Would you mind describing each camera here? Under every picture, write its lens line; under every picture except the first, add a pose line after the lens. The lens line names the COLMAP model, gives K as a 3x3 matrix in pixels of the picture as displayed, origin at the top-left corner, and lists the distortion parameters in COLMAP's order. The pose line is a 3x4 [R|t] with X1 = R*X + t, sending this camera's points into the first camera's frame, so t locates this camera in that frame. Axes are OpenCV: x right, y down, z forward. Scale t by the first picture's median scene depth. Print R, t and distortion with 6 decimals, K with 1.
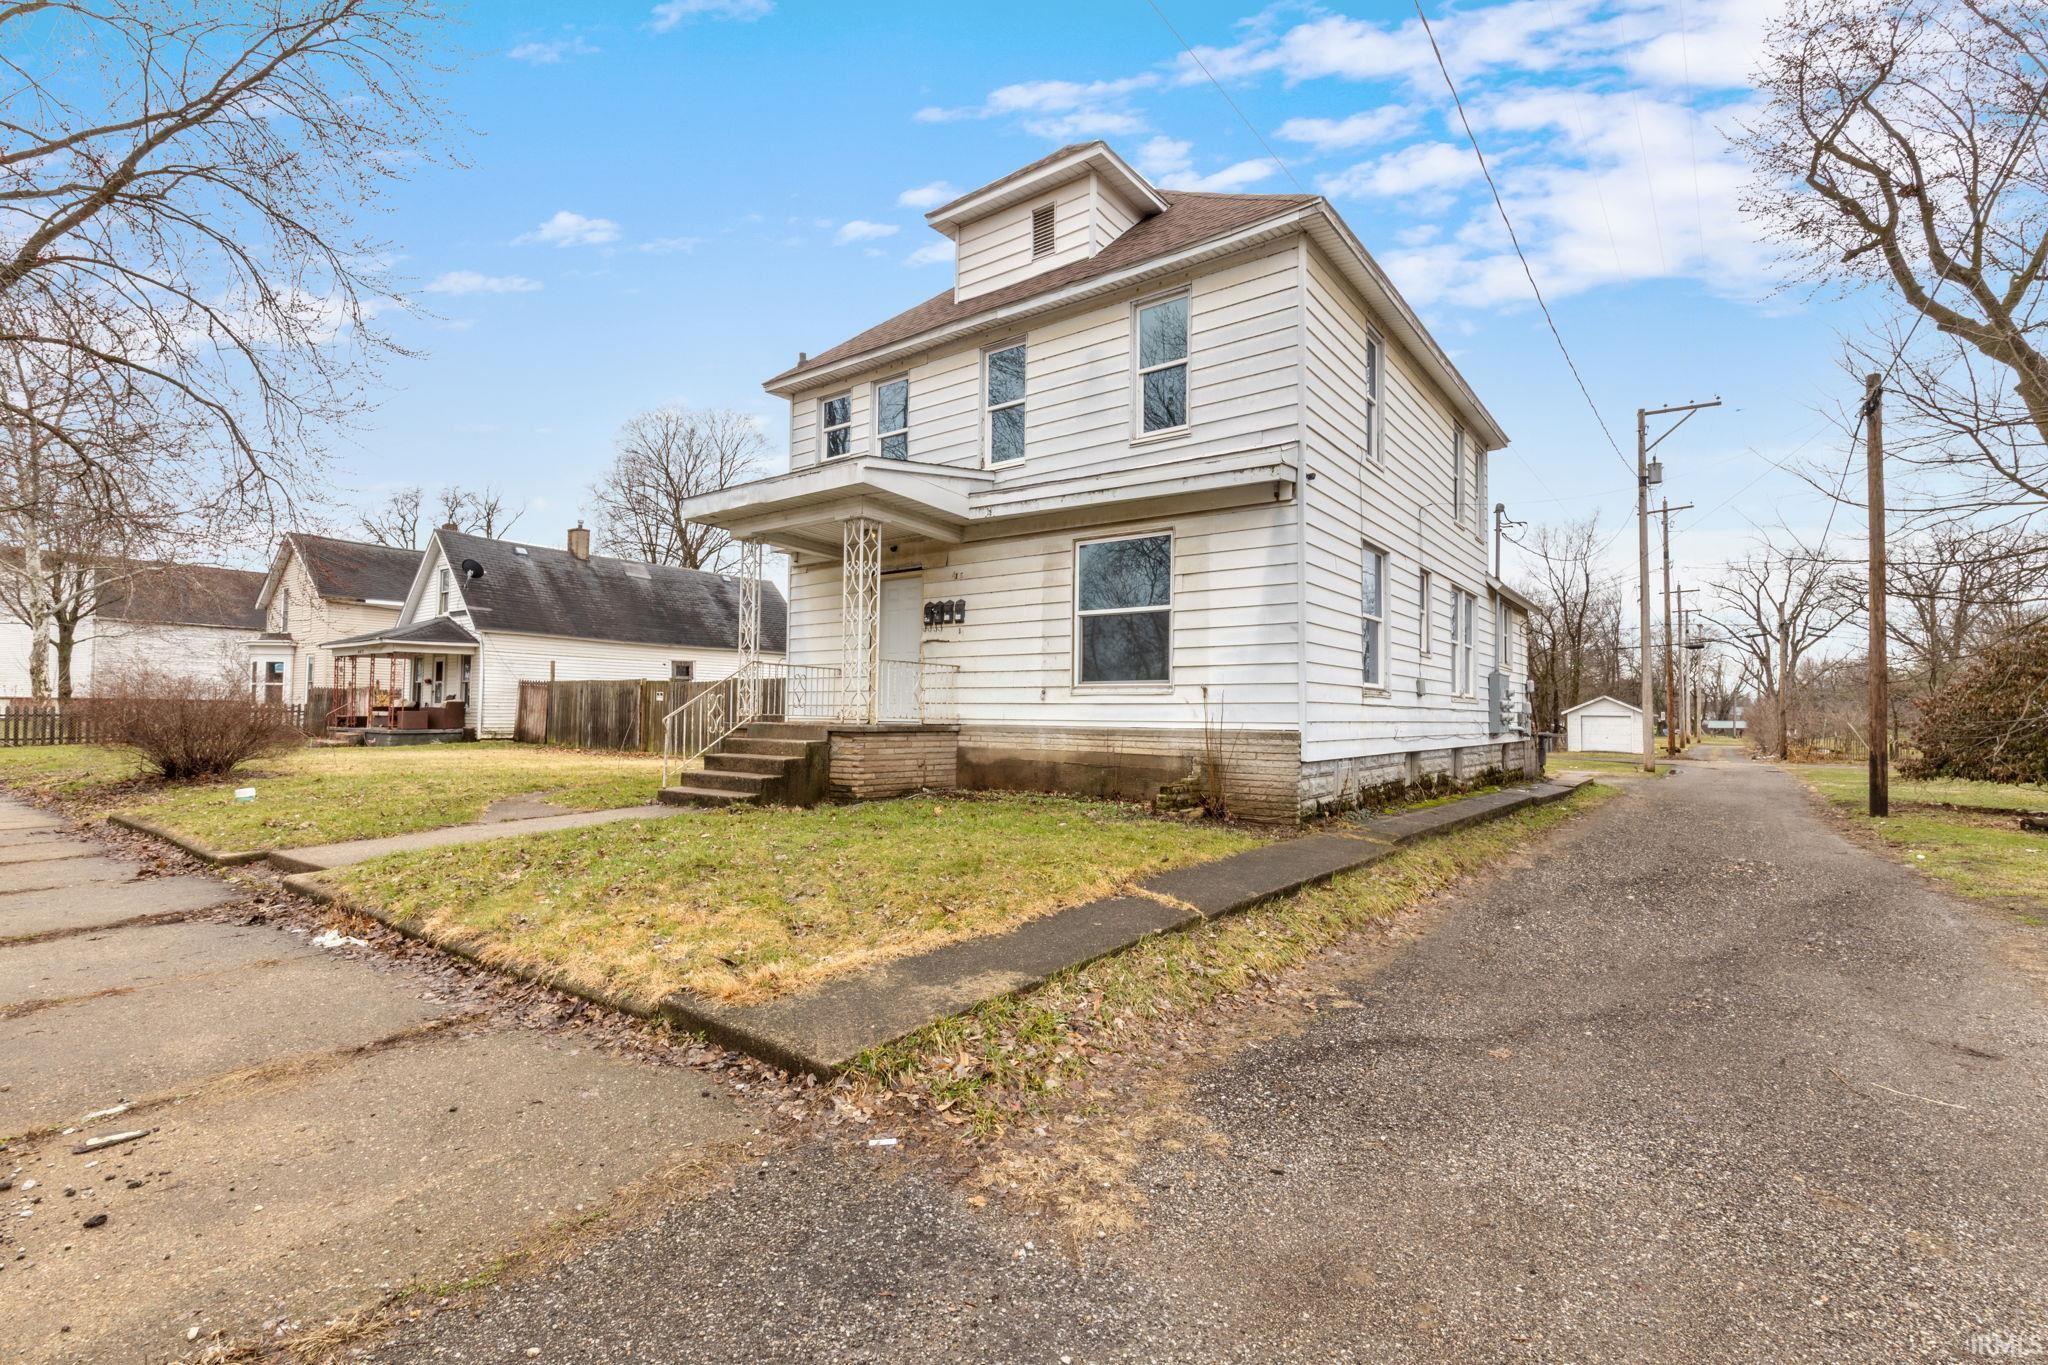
lens RADIAL K [[927.7, 0, 1019.9], [0, 927.7, 707.0], [0, 0, 1]] dist [0.010266, -0.000352]
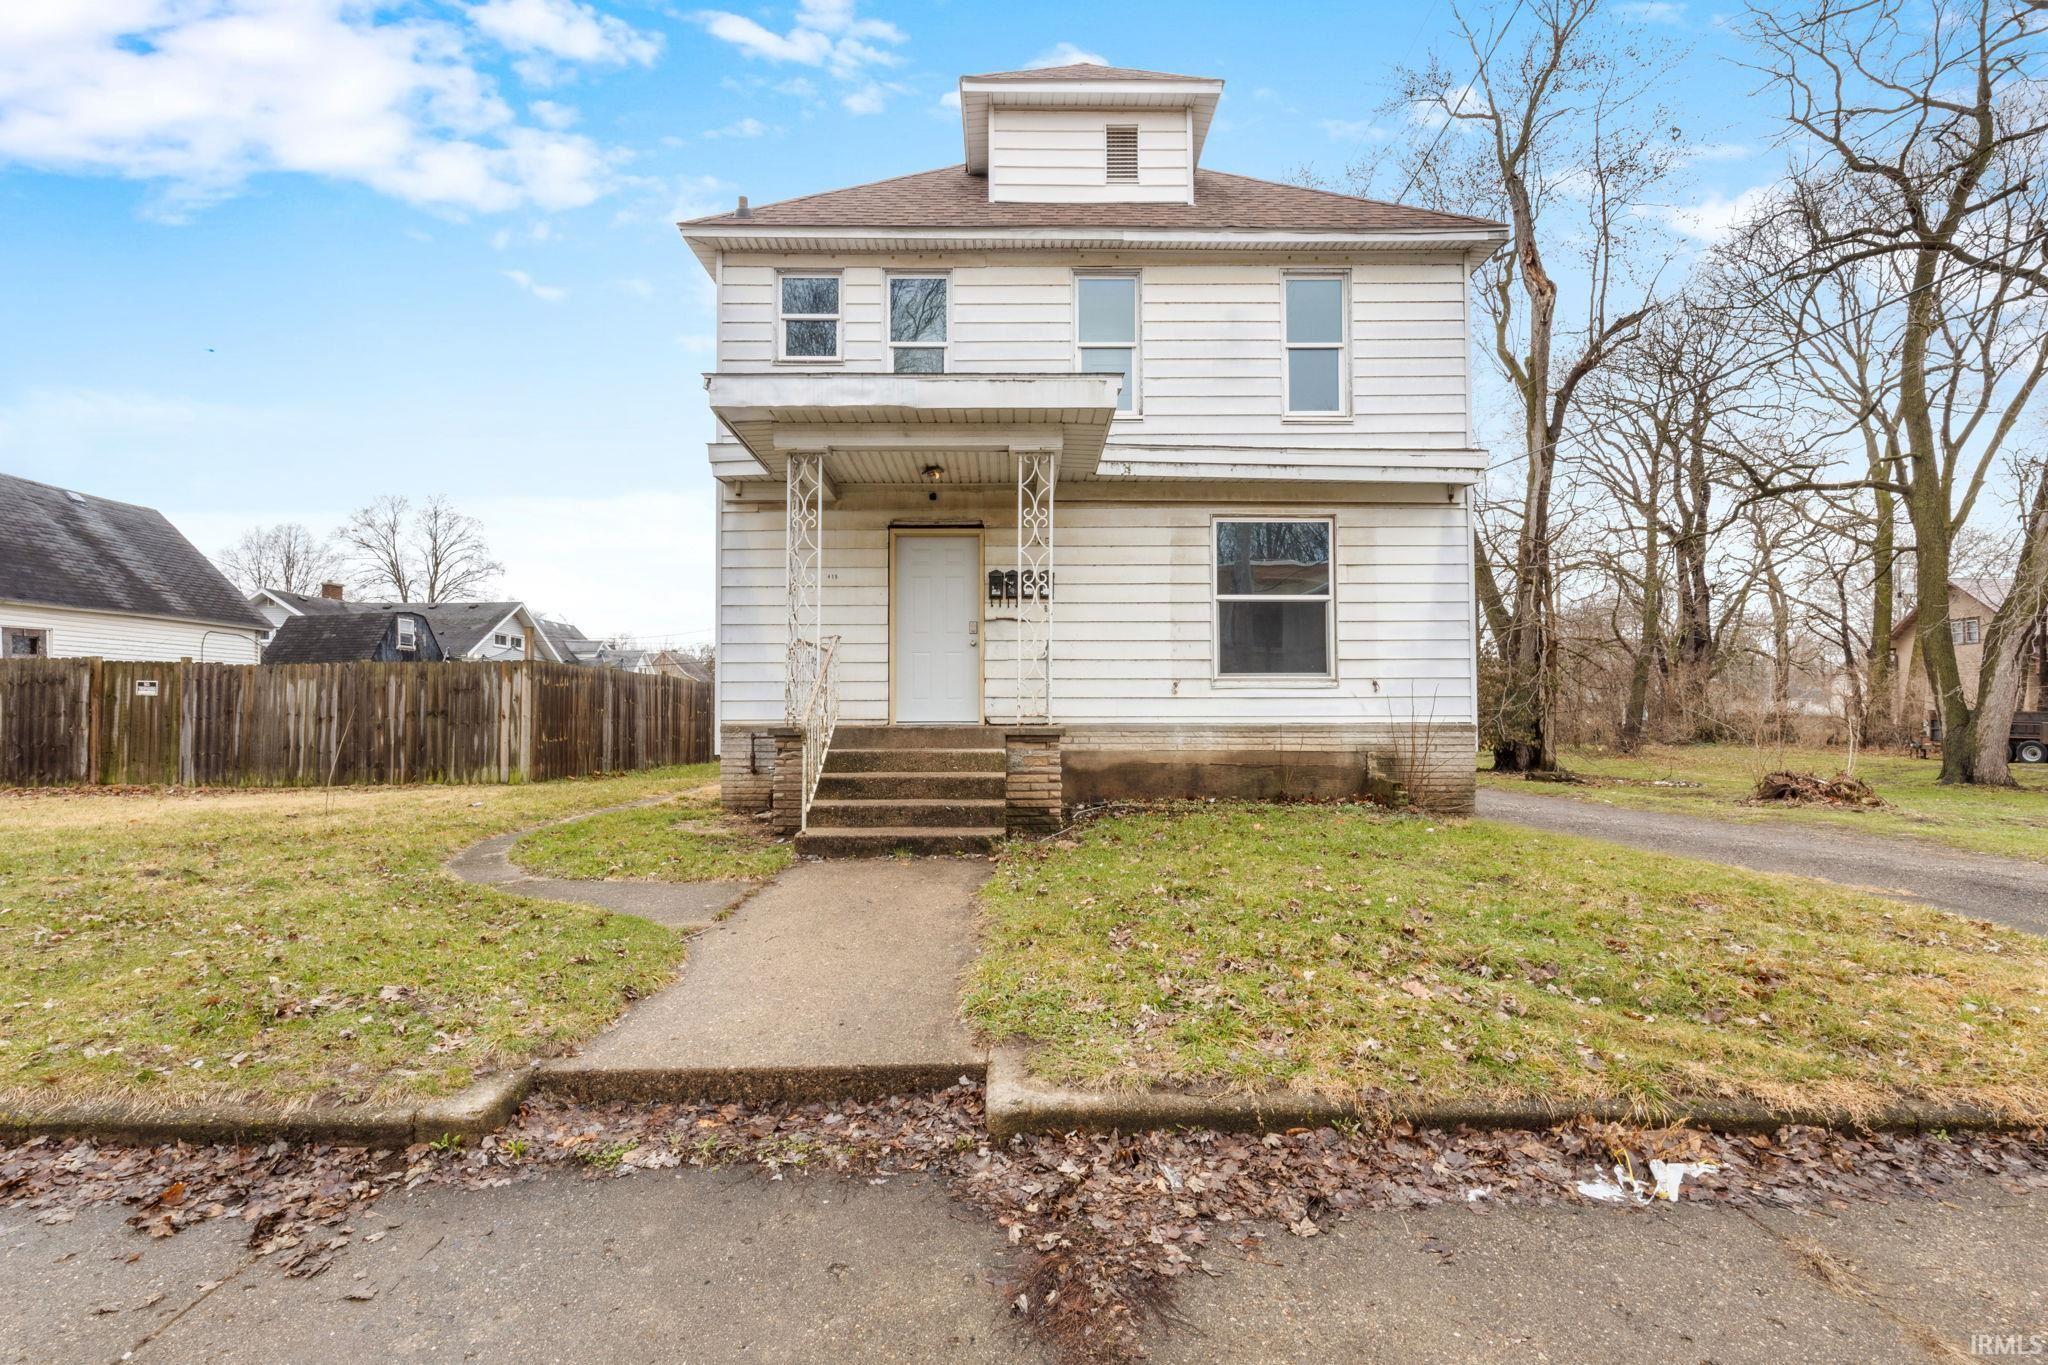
lens RADIAL K [[927.7, 0, 1019.9], [0, 927.7, 707.0], [0, 0, 1]] dist [0.010266, -0.000352]
pose [[0.787563, -0.005514, 0.616209, -0.640214], [0.004000, 0.999985, 0.003836, 0.001101], [-0.616221, -0.000556, 0.787573, 0.407585]]
